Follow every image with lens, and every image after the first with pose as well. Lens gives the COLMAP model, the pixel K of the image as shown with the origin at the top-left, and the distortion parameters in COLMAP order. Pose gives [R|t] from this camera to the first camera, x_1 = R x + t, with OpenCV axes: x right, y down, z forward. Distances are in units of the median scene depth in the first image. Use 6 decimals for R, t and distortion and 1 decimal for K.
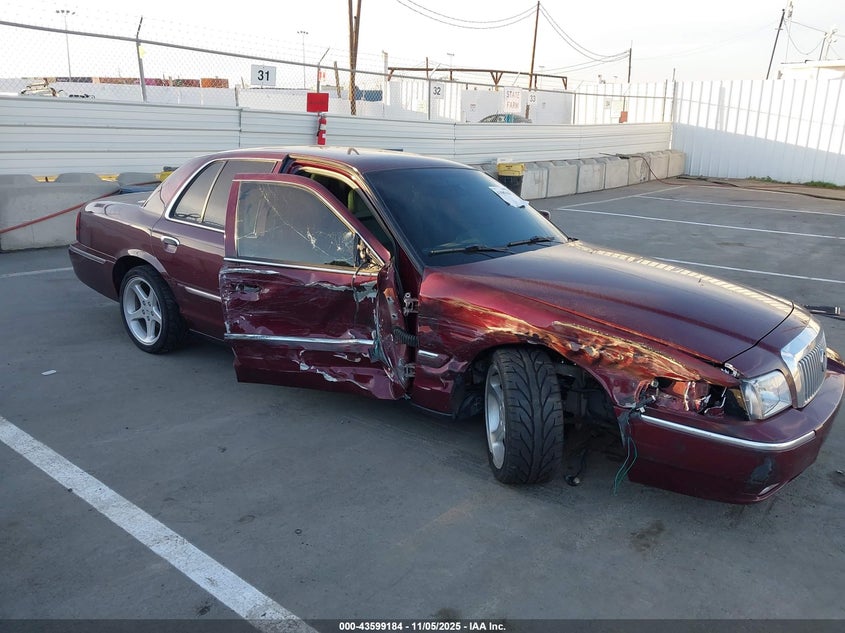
lens RADIAL K [[723.8, 0, 422.5], [0, 723.8, 316.5], [0, 0, 1]] dist [0.001641, 0.002223]
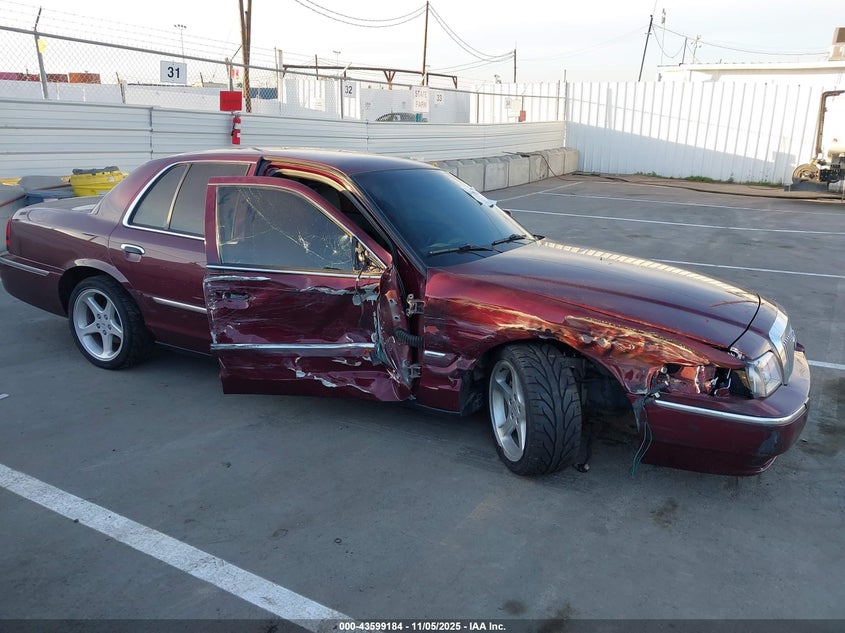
lens RADIAL K [[726.0, 0, 422.5], [0, 726.0, 316.5], [0, 0, 1]] dist [0.006759, -0.010066]
pose [[0.984313, -0.045218, 0.170538, -0.161439], [0.044836, 0.998976, 0.006089, -0.006496], [-0.170639, 0.001653, 0.985332, 0.004681]]
